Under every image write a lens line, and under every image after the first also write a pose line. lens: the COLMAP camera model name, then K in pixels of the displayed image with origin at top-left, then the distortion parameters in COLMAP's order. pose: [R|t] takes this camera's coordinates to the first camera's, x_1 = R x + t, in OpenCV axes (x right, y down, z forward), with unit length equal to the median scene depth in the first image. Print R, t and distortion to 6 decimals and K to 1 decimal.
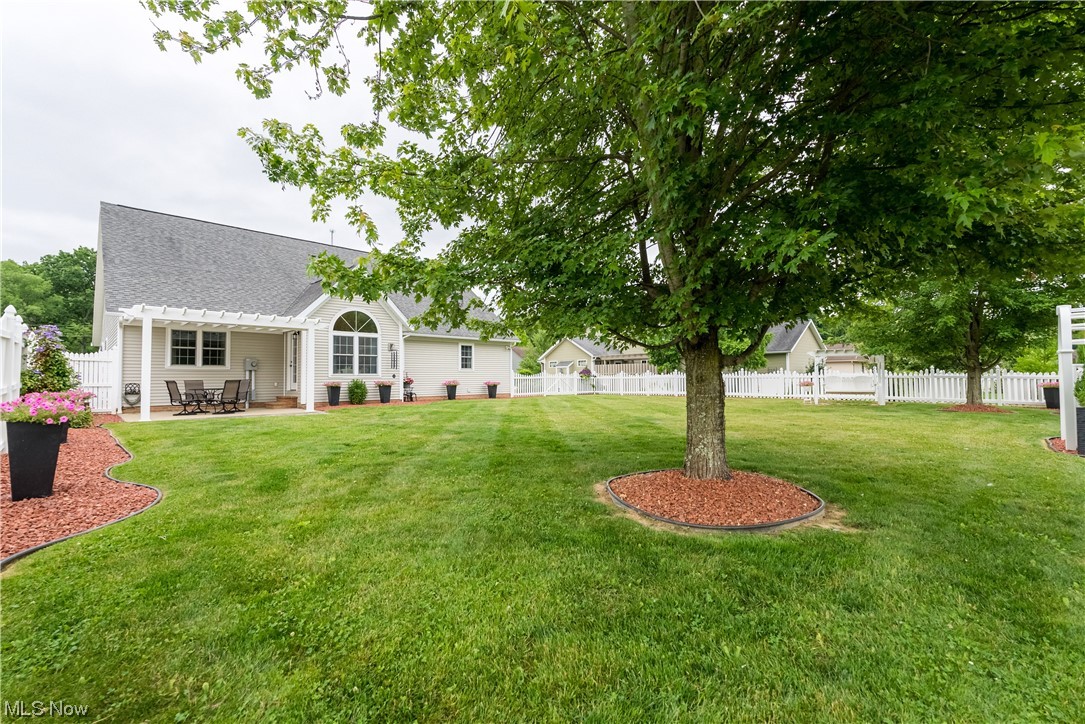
lens RADIAL K [[481.2, 0, 540.4], [0, 481.2, 365.0], [0, 0, 1]] dist [-0.002956, -0.000094]
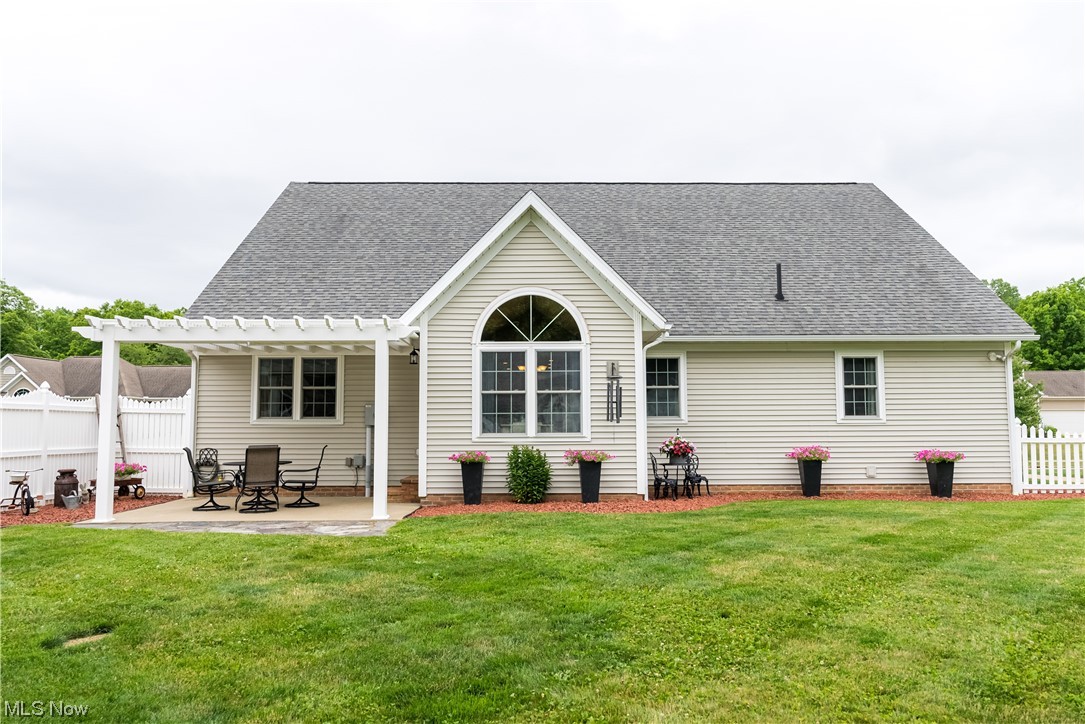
lens RADIAL K [[778.5, 0, 544.3], [0, 778.5, 359.5], [0, 0, 1]] dist [0.007266, 0.001984]
pose [[0.721250, -0.054467, -0.690530, 0.135023], [0.017870, 0.998035, -0.060057, -0.006824], [0.692445, 0.030976, 0.720806, 0.481965]]
